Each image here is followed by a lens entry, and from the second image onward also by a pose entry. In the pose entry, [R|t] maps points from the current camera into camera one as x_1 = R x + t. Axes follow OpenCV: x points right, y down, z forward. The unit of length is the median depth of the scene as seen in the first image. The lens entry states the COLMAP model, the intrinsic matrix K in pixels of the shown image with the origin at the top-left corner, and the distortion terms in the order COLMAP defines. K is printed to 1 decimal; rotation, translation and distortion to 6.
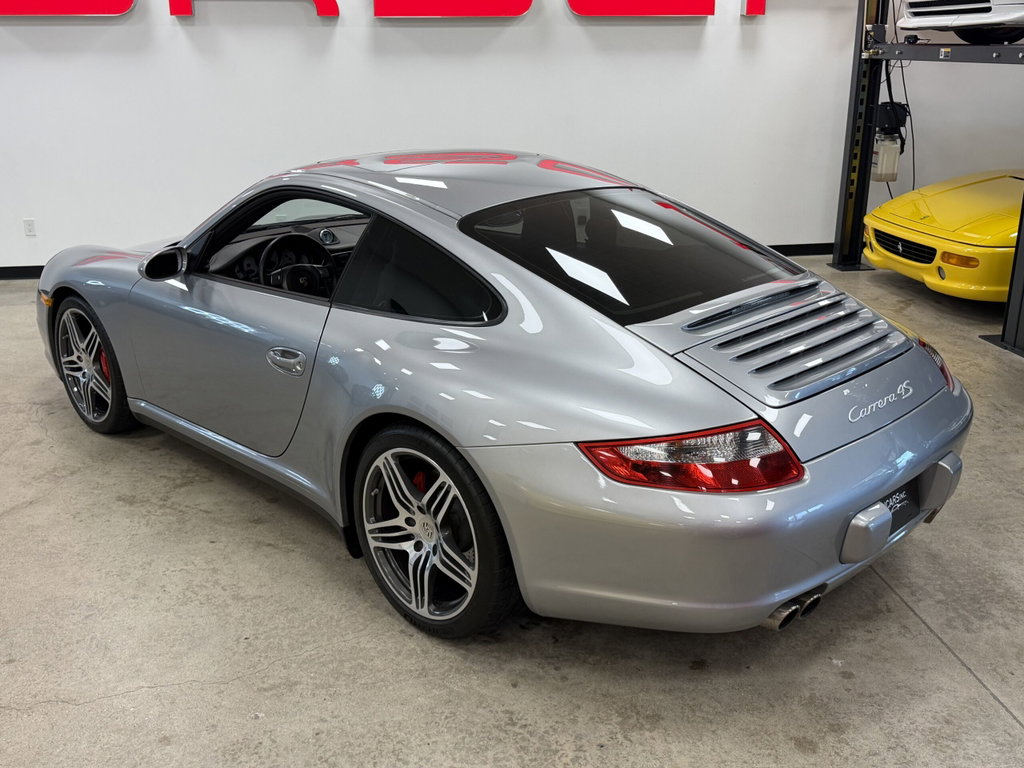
lens RADIAL K [[1011.4, 0, 512.0], [0, 1011.4, 384.0], [0, 0, 1]] dist [0.163192, -0.352187]
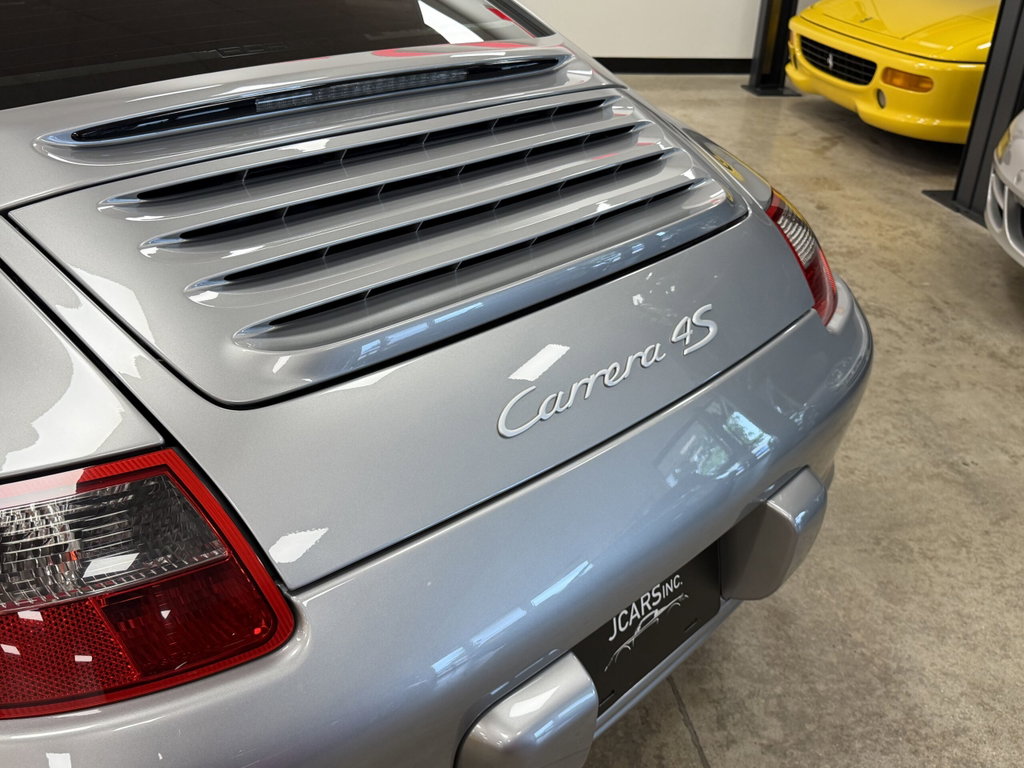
lens RADIAL K [[1011.4, 0, 512.0], [0, 1011.4, 384.0], [0, 0, 1]] dist [0.163192, -0.352187]
pose [[0.998332, 0.029504, 0.049624, 0.156352], [-0.036924, 0.987071, 0.155973, -0.017367], [-0.044380, -0.157545, 0.986514, 0.326858]]
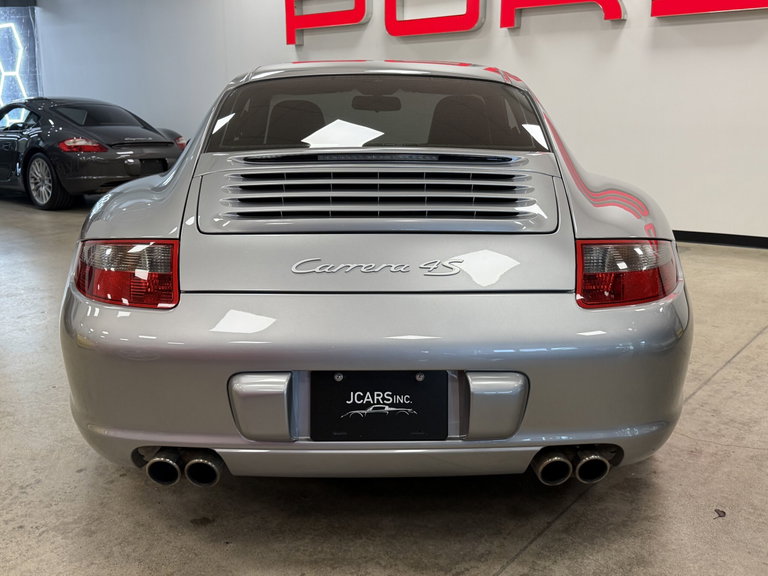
lens RADIAL K [[758.5, 0, 384.0], [0, 758.5, 288.0], [0, 0, 1]] dist [0.163192, -0.352187]
pose [[0.710916, 0.159765, -0.684890, 0.398105], [-0.228585, 0.973471, -0.010189, 0.019741], [0.665092, 0.163799, 0.728575, 0.301522]]
